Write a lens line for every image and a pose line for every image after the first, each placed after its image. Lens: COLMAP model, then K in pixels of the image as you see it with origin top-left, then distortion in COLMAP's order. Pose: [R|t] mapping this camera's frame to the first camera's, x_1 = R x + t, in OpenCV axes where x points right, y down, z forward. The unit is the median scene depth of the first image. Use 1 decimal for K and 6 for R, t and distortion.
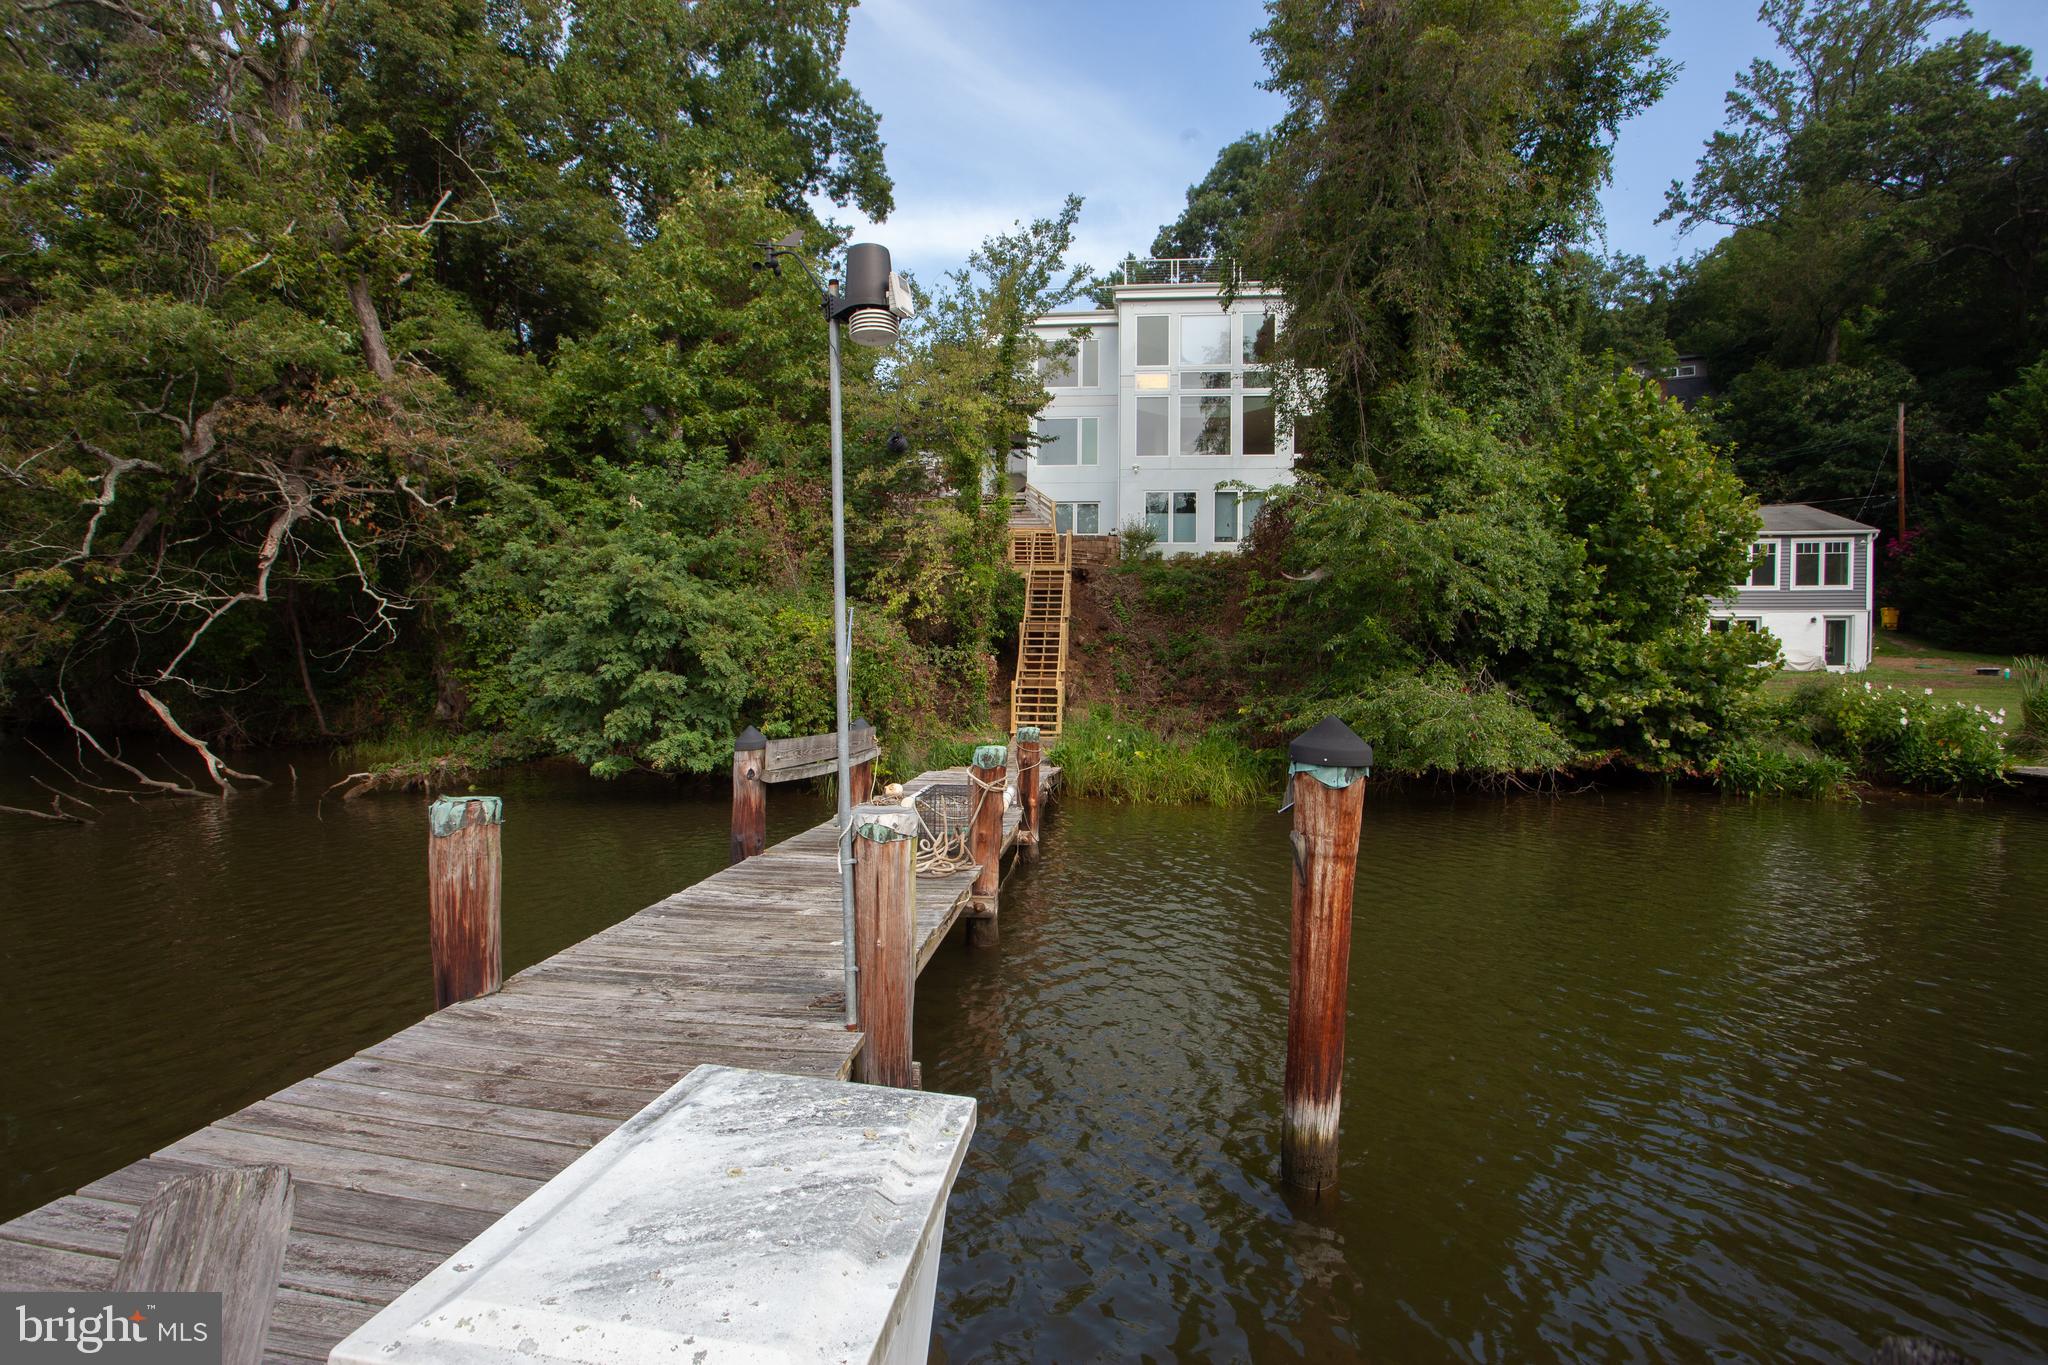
lens RADIAL K [[1013.3, 0, 1018.9], [0, 1013.3, 670.6], [0, 0, 1]] dist [-0.067172, 0.029357]
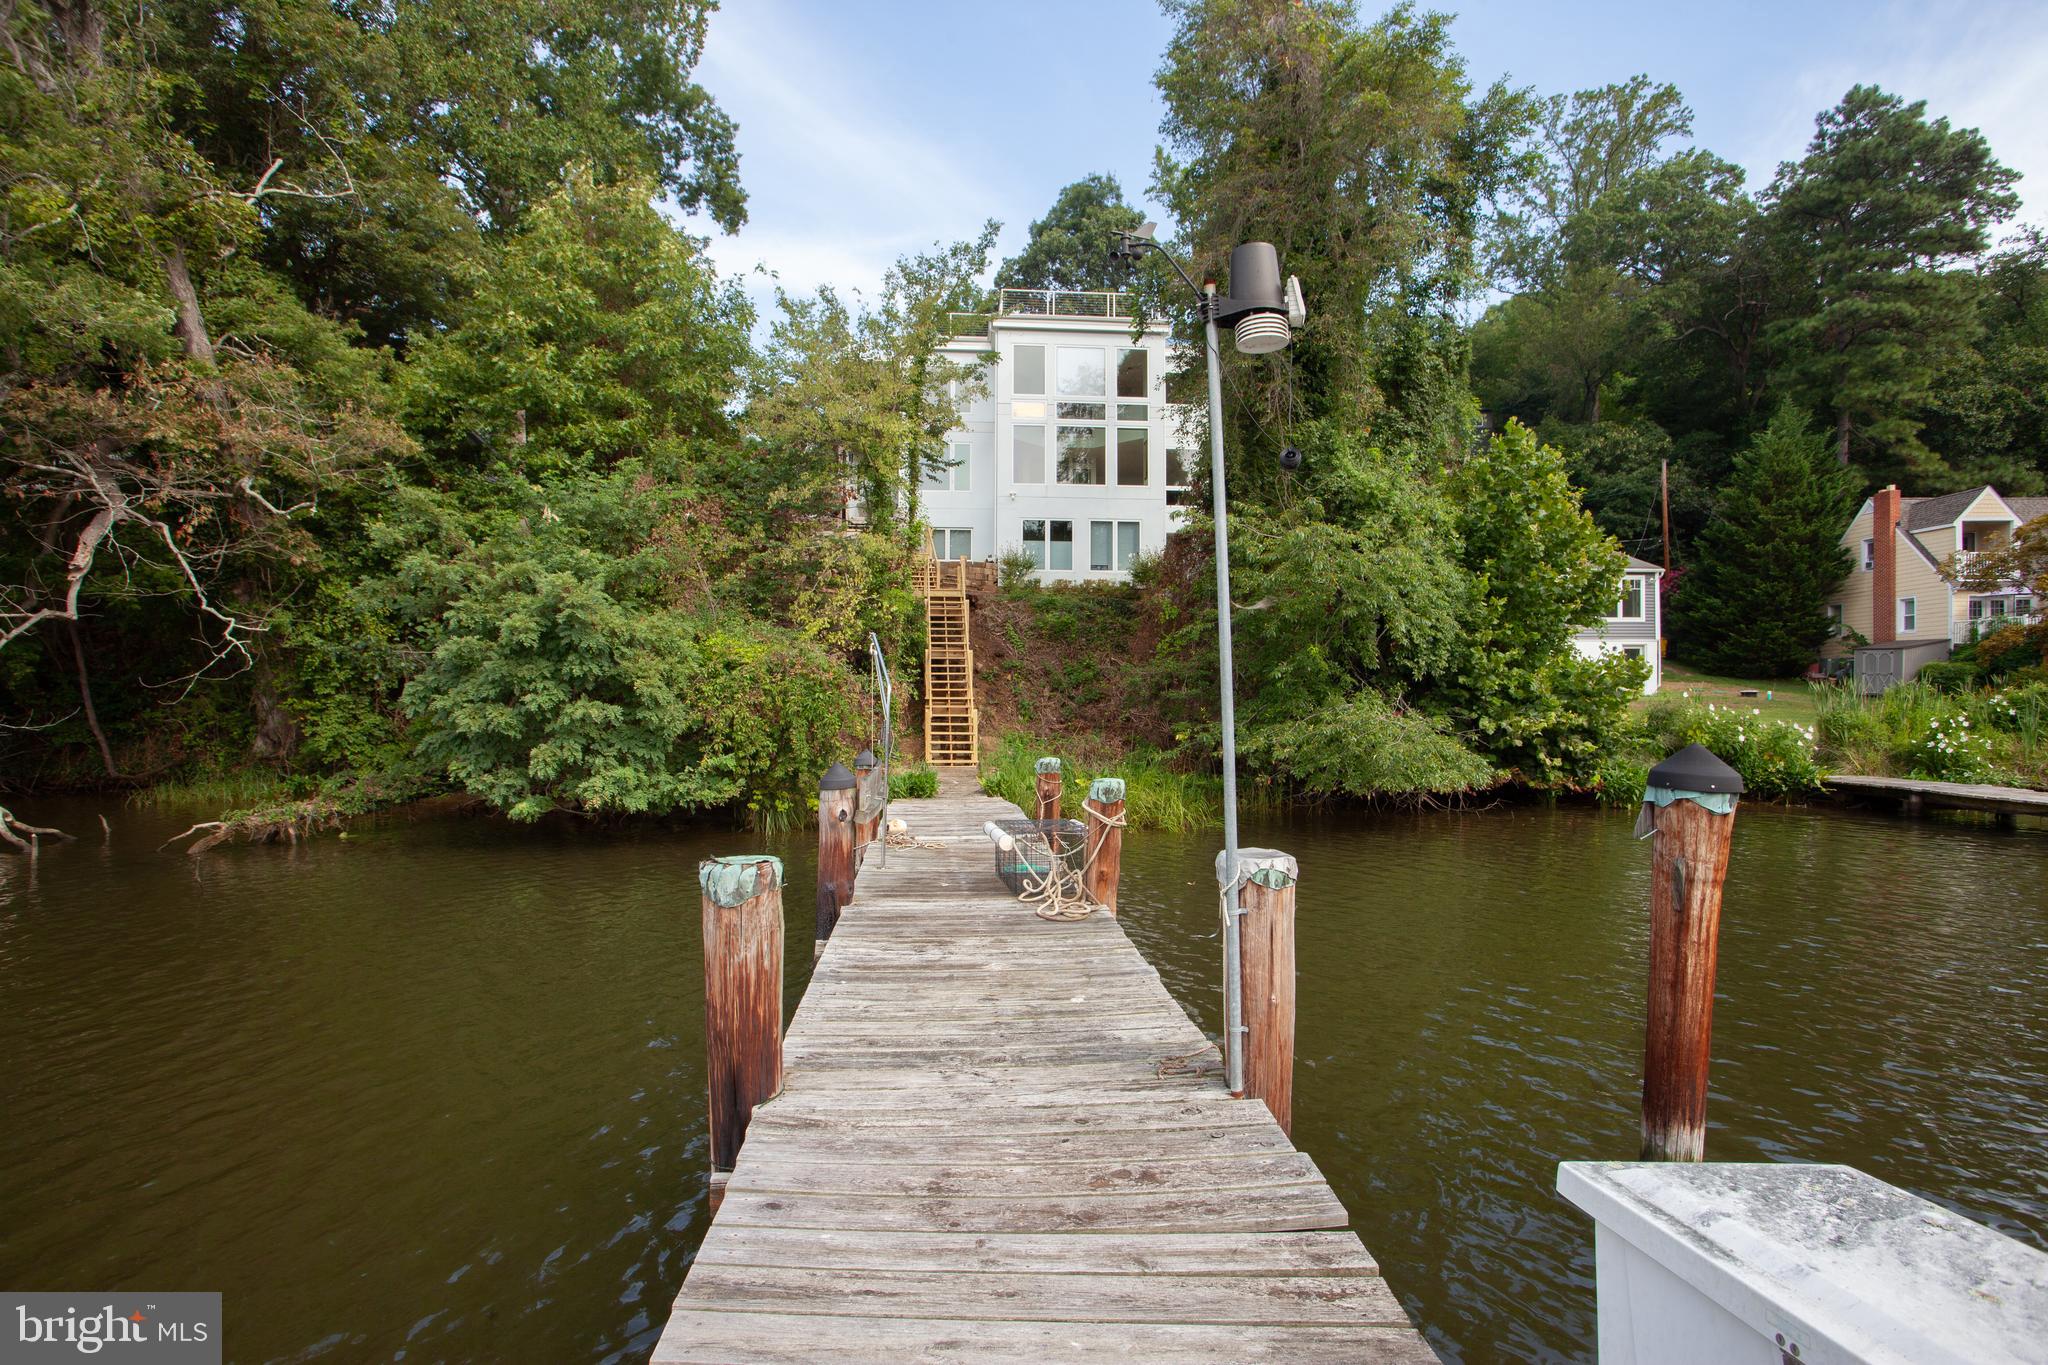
lens RADIAL K [[1013.3, 0, 1018.9], [0, 1013.3, 670.6], [0, 0, 1]] dist [-0.067172, 0.029357]
pose [[0.982121, -0.000385, 0.188252, -0.122932], [0.005321, 0.999655, -0.025717, -0.001516], [-0.188177, 0.026259, 0.981784, 0.031853]]
